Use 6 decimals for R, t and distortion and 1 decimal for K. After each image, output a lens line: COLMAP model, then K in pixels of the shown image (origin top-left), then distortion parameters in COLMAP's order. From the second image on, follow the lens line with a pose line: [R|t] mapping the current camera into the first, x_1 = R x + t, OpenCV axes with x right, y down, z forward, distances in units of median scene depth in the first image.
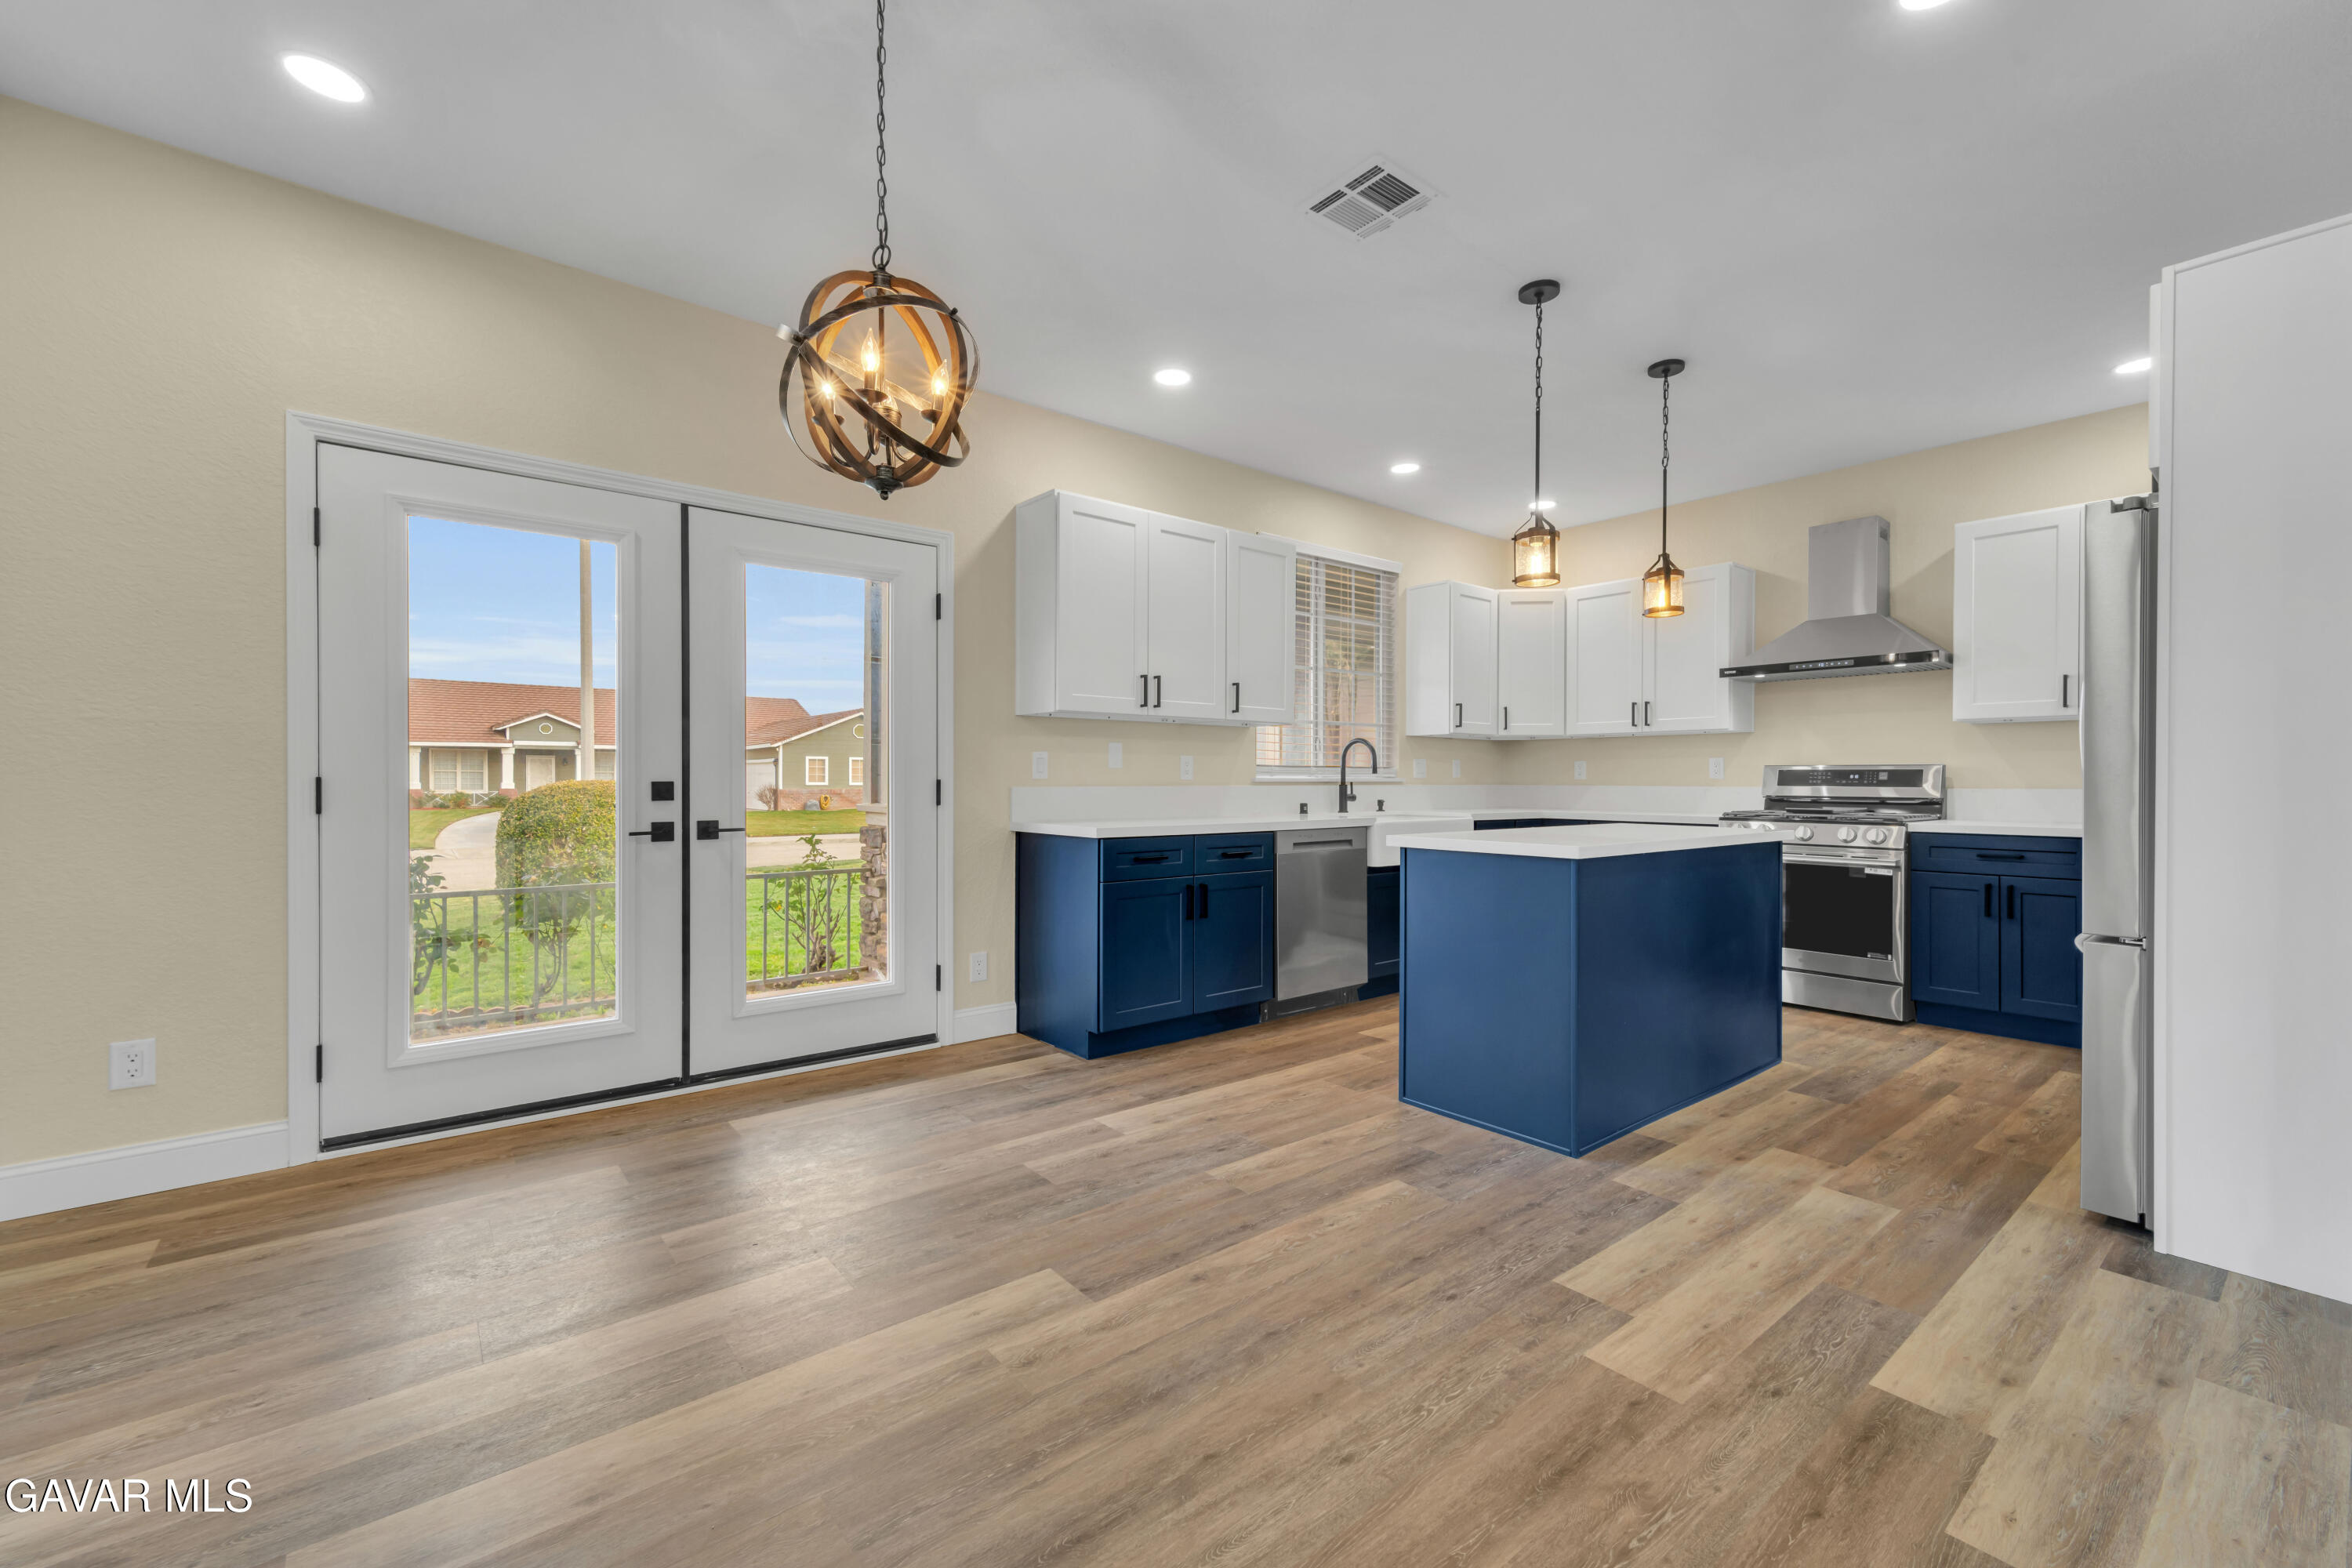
lens RADIAL K [[960.9, 0, 1122.8], [0, 960.9, 780.6], [0, 0, 1]] dist [0.010729, -0.001479]
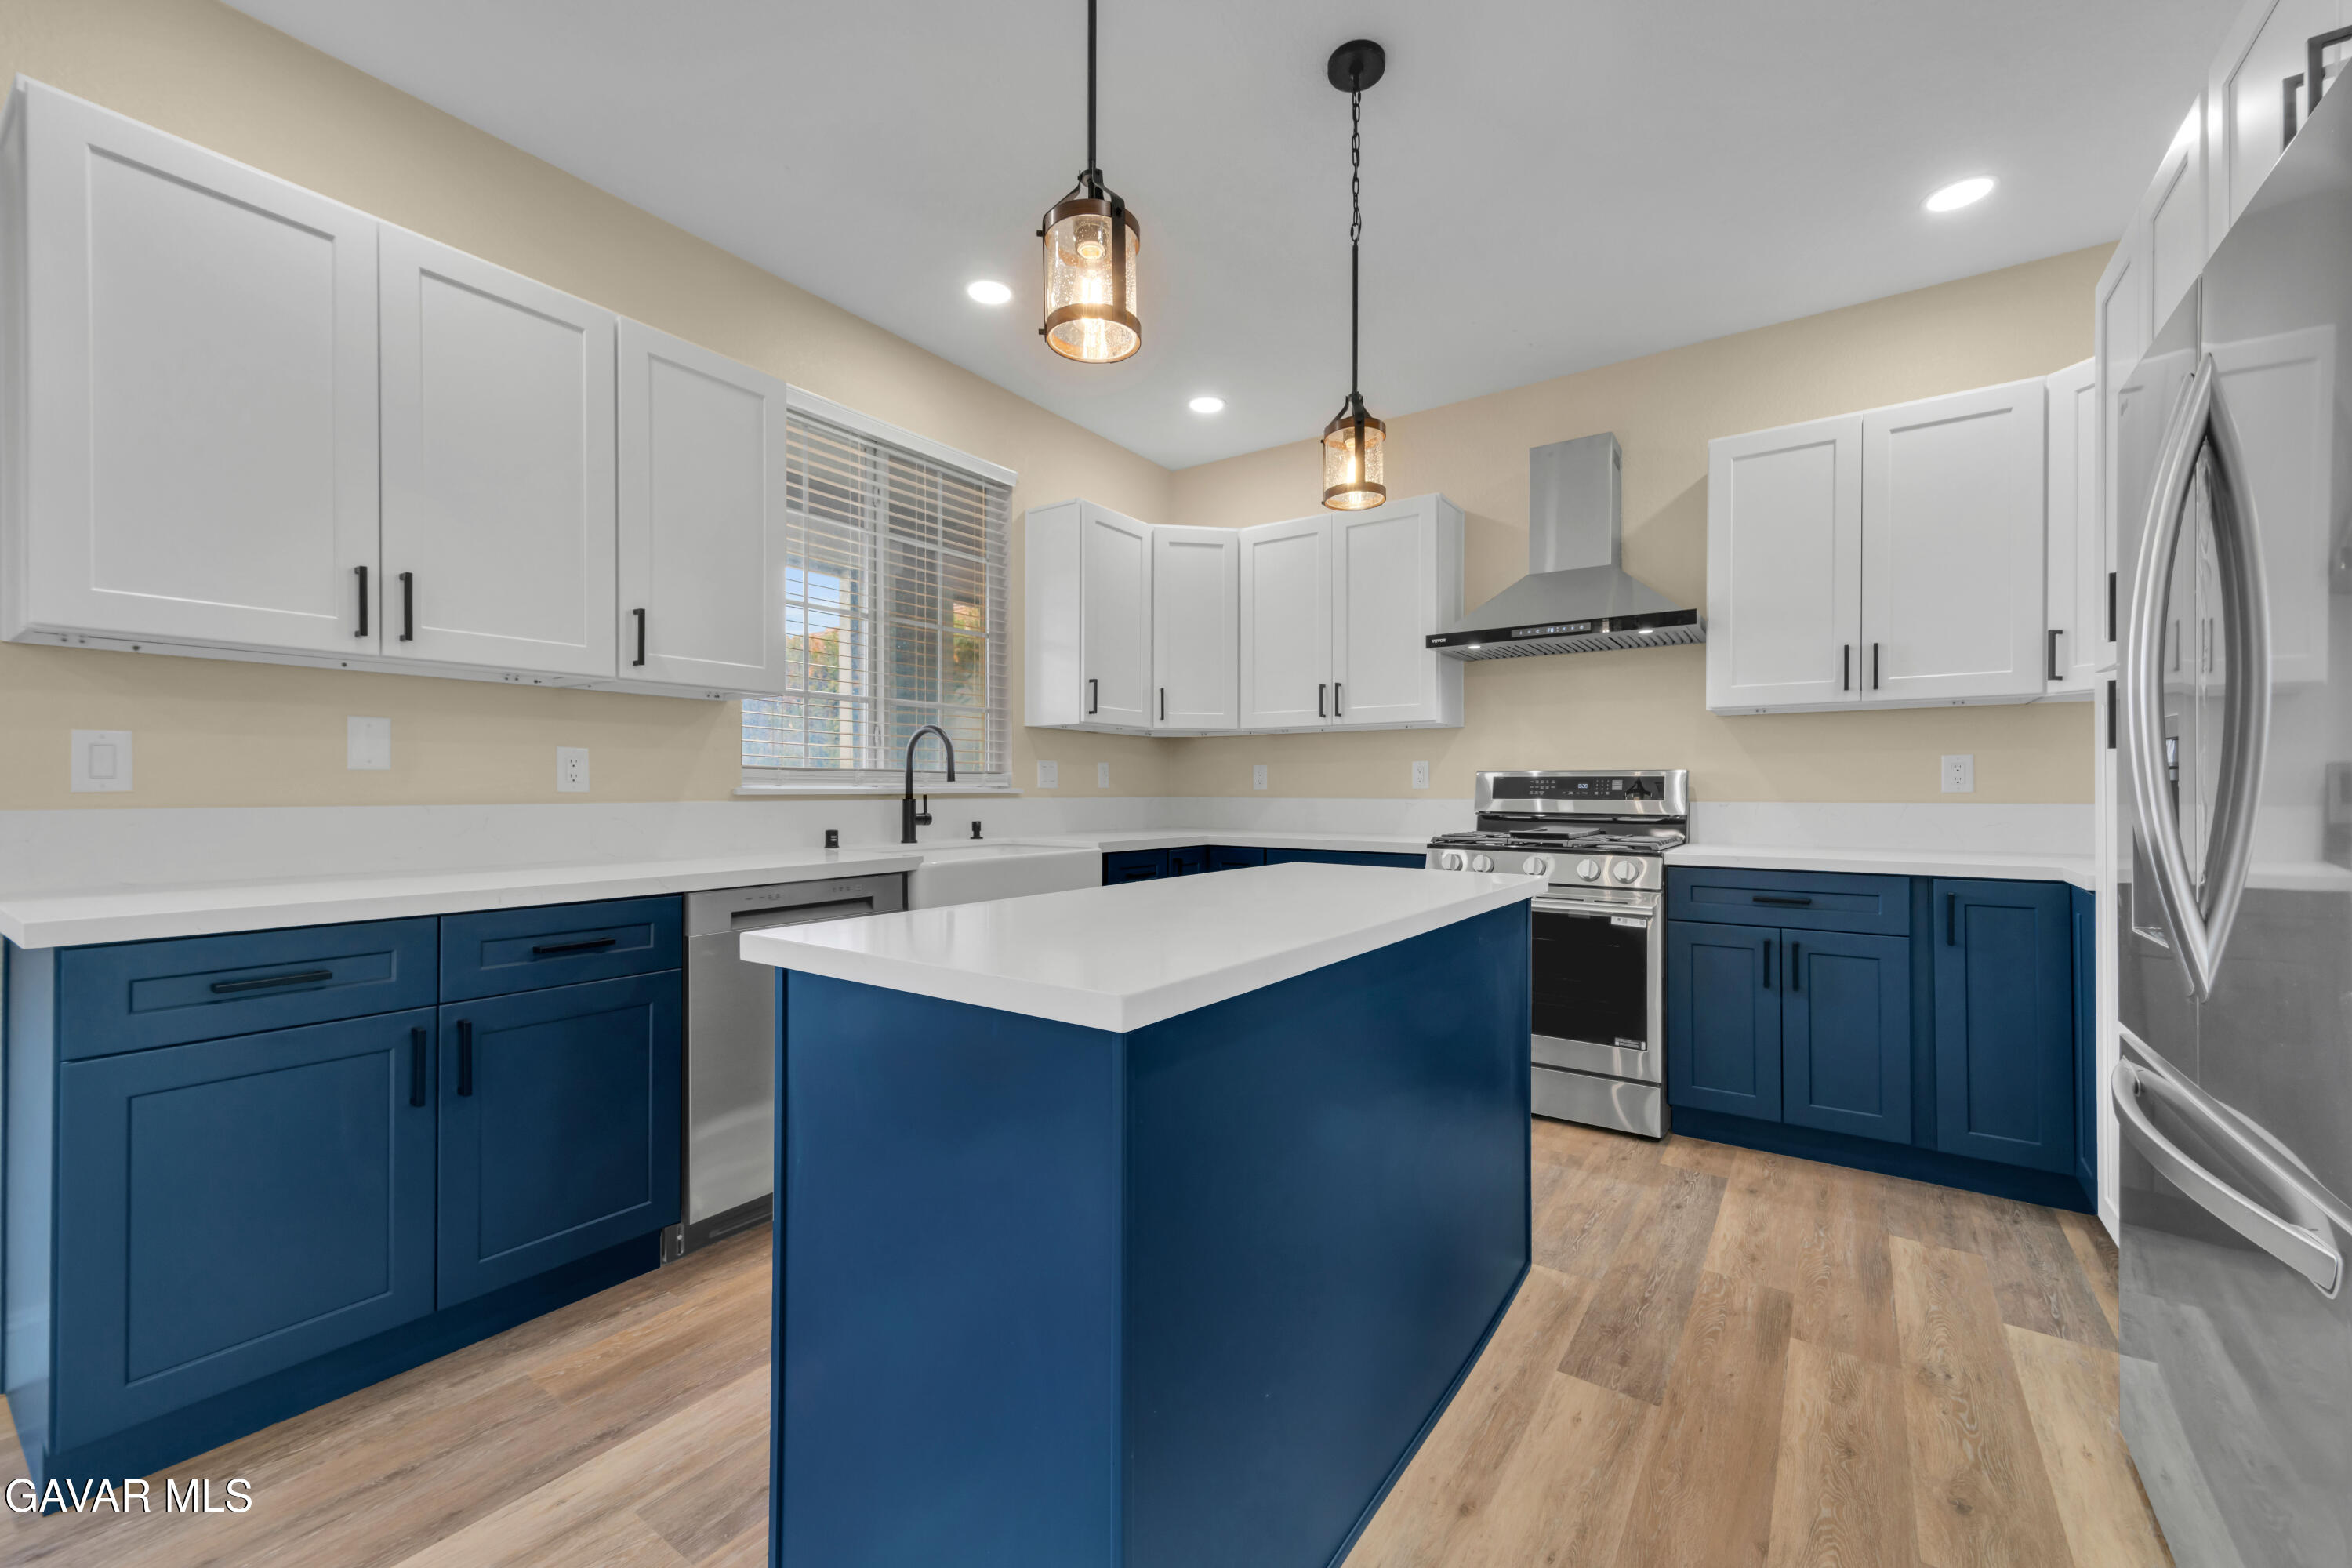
lens RADIAL K [[960.9, 0, 1170.0], [0, 960.9, 783.4], [0, 0, 1]] dist [0.010729, -0.001479]
pose [[0.950797, 0.000959, 0.309814, 0.248780], [0.000852, 0.999983, -0.005710, -0.002629], [-0.309815, 0.005693, 0.950780, 0.437058]]
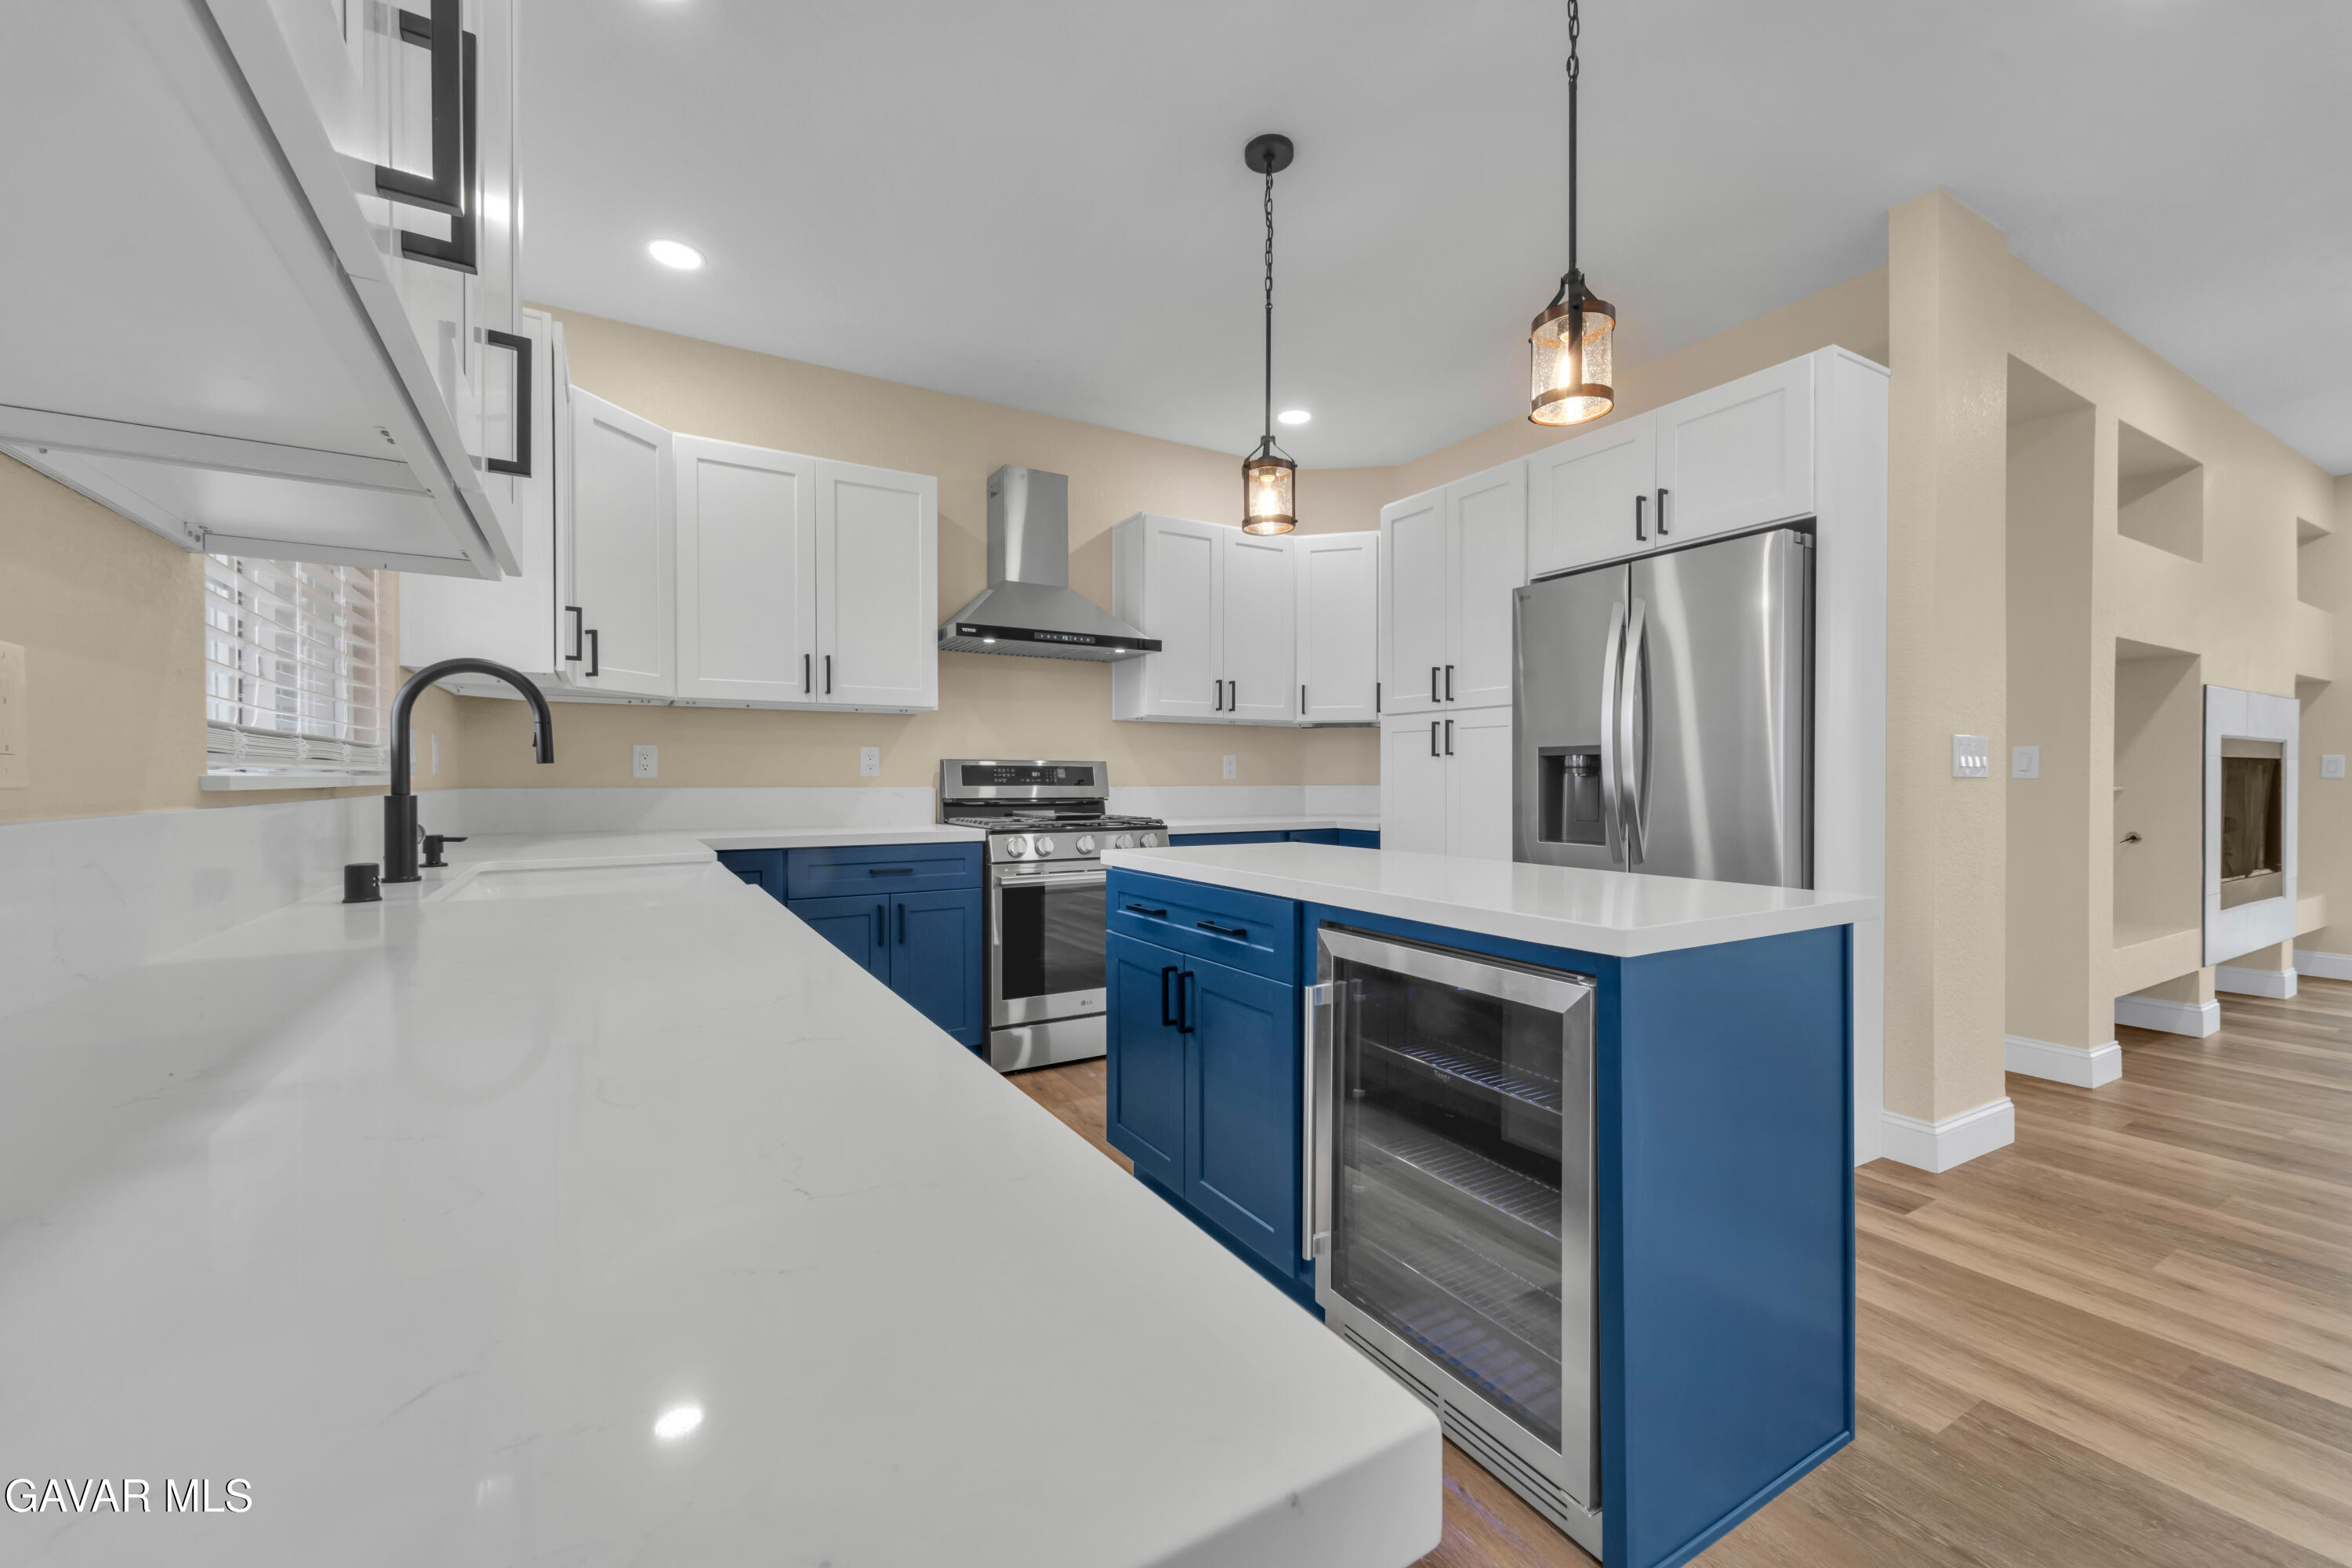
lens RADIAL K [[960.9, 0, 1180.7], [0, 960.9, 778.0], [0, 0, 1]] dist [0.010729, -0.001479]
pose [[0.085913, -0.002652, 0.996299, -0.094483], [-0.001796, 0.999994, 0.002817, -0.003800], [-0.996301, -0.002031, 0.085908, 0.890383]]
